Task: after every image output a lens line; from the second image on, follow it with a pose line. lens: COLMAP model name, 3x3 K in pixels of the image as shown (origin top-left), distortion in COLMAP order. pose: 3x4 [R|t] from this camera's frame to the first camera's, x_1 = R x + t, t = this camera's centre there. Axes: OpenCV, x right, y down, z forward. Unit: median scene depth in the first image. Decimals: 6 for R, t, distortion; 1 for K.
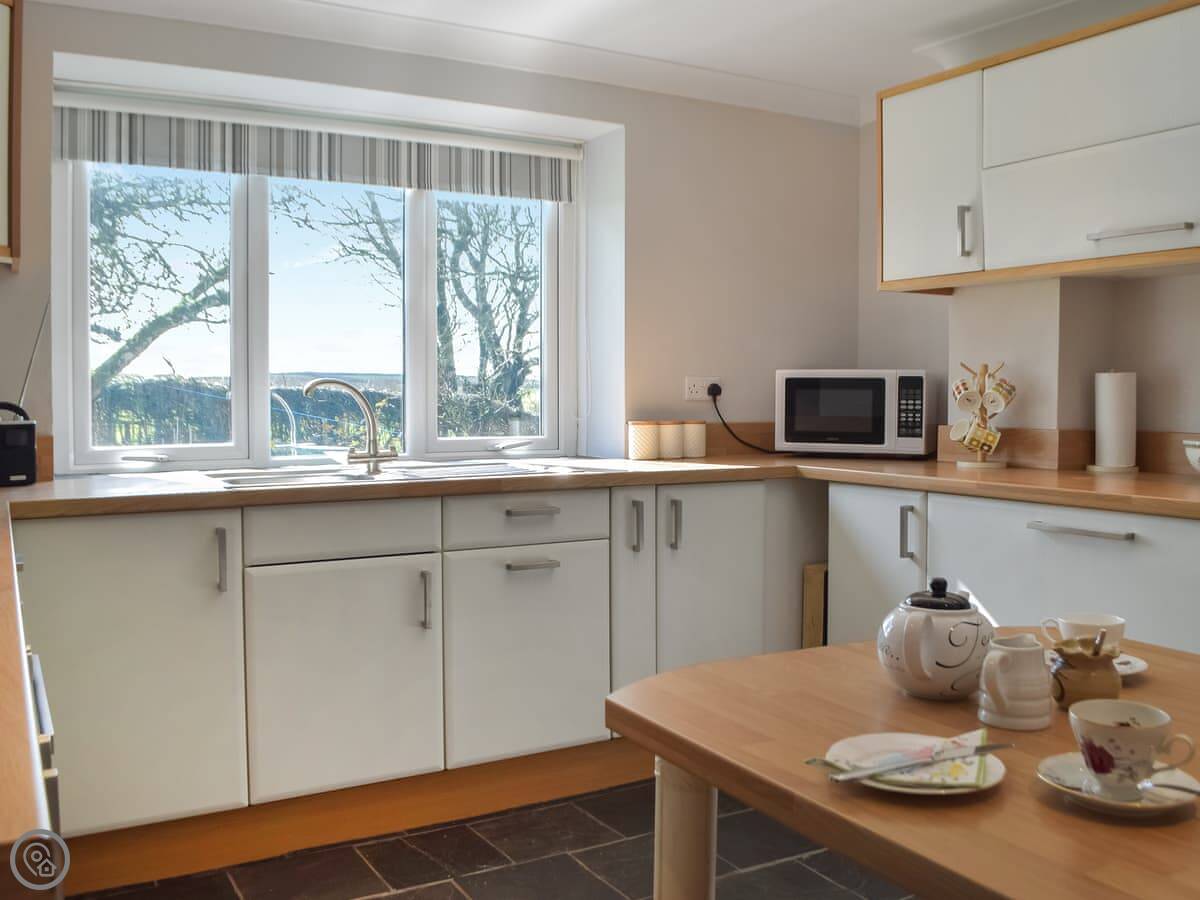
lens RADIAL K [[1134.3, 0, 600.2], [0, 1134.3, 395.3], [0, 0, 1]] dist [-0.002803, -0.004143]
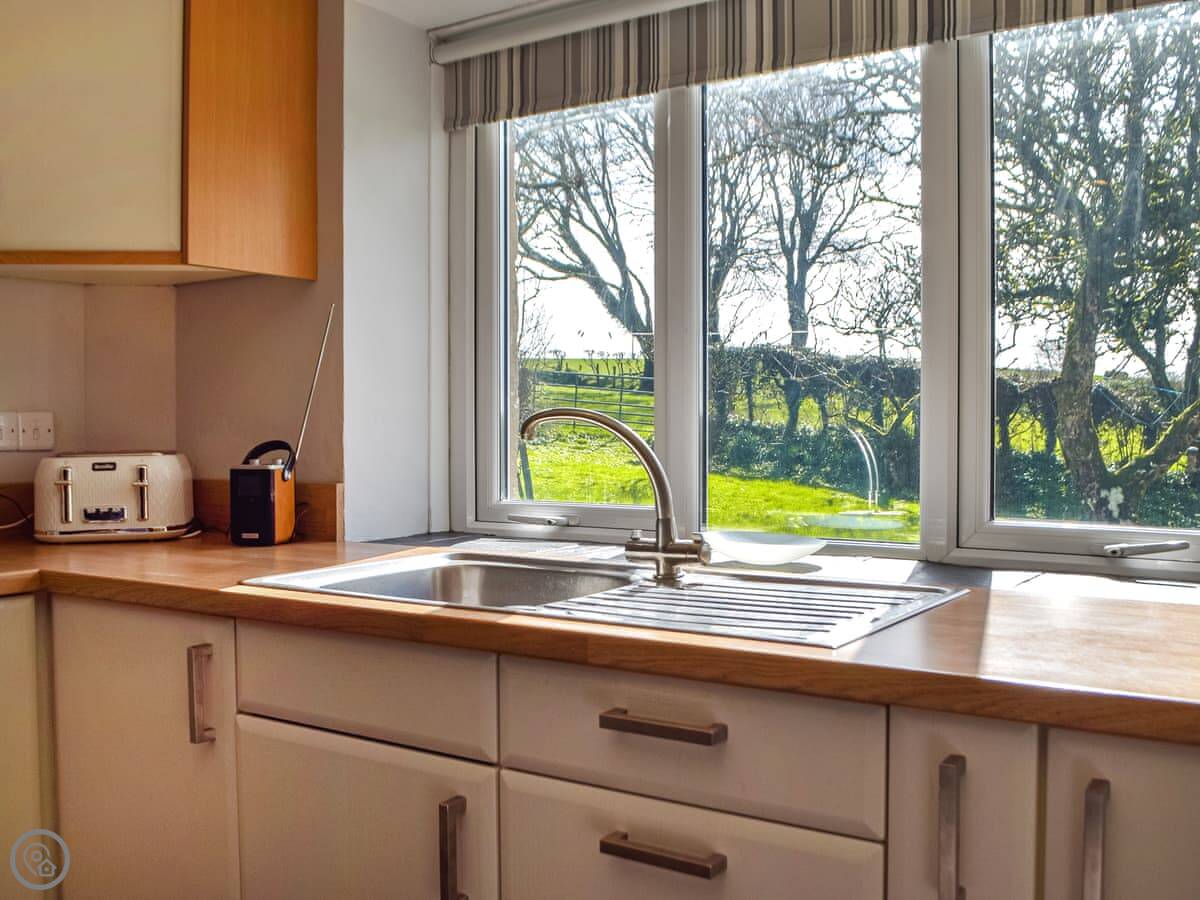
lens RADIAL K [[1119.7, 0, 647.4], [0, 1119.7, 452.9], [0, 0, 1]] dist [-0.005125, -0.002754]
pose [[0.495604, 0.023543, -0.868230, 0.275705], [-0.008090, 0.999714, 0.022490, -0.004458], [0.868511, -0.004122, 0.495653, 0.769108]]
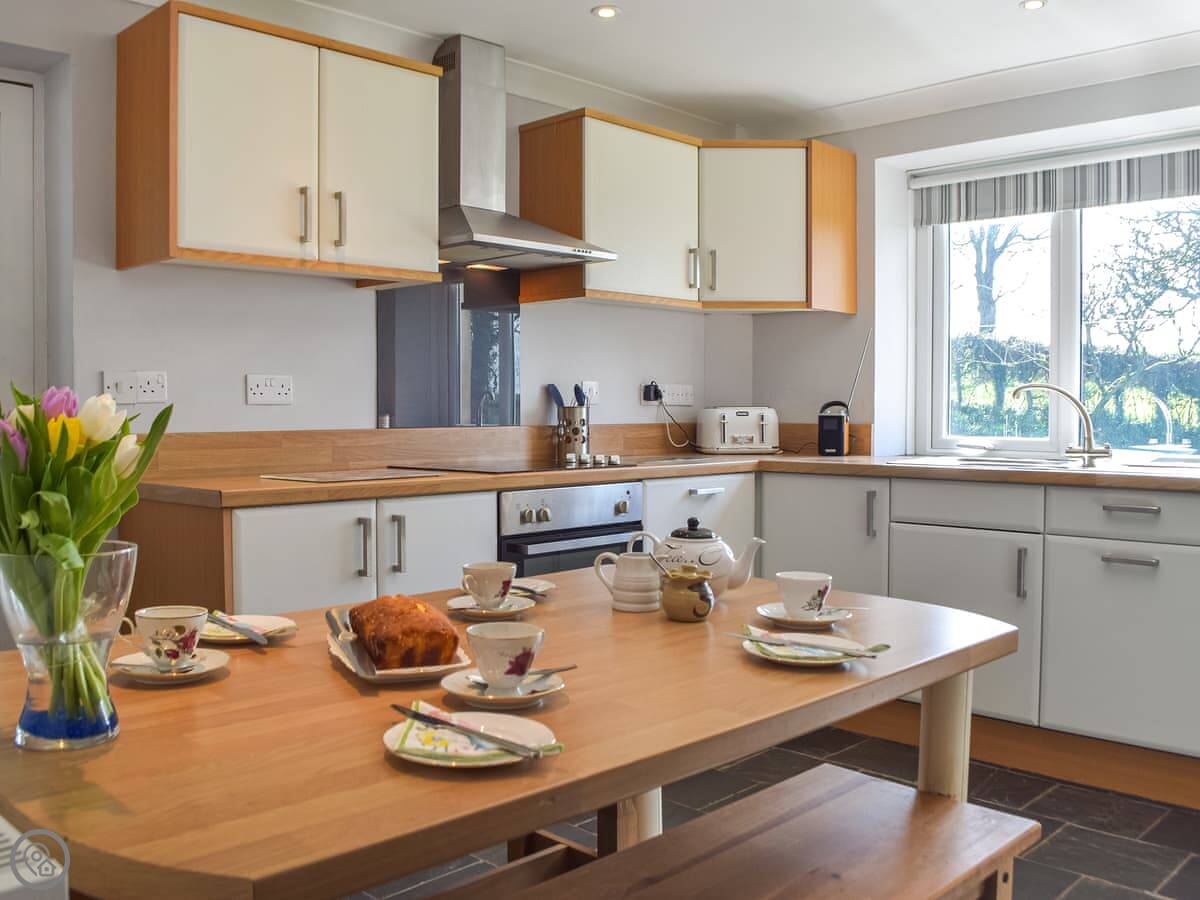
lens RADIAL K [[1064.0, 0, 598.4], [0, 1064.0, 428.8], [0, 0, 1]] dist [-0.113629, 0.101053]
pose [[0.303737, 0.024709, -0.952435, 0.659275], [-0.014581, 0.999667, 0.021284, 0.017539], [0.952644, 0.007423, 0.303997, 0.249096]]
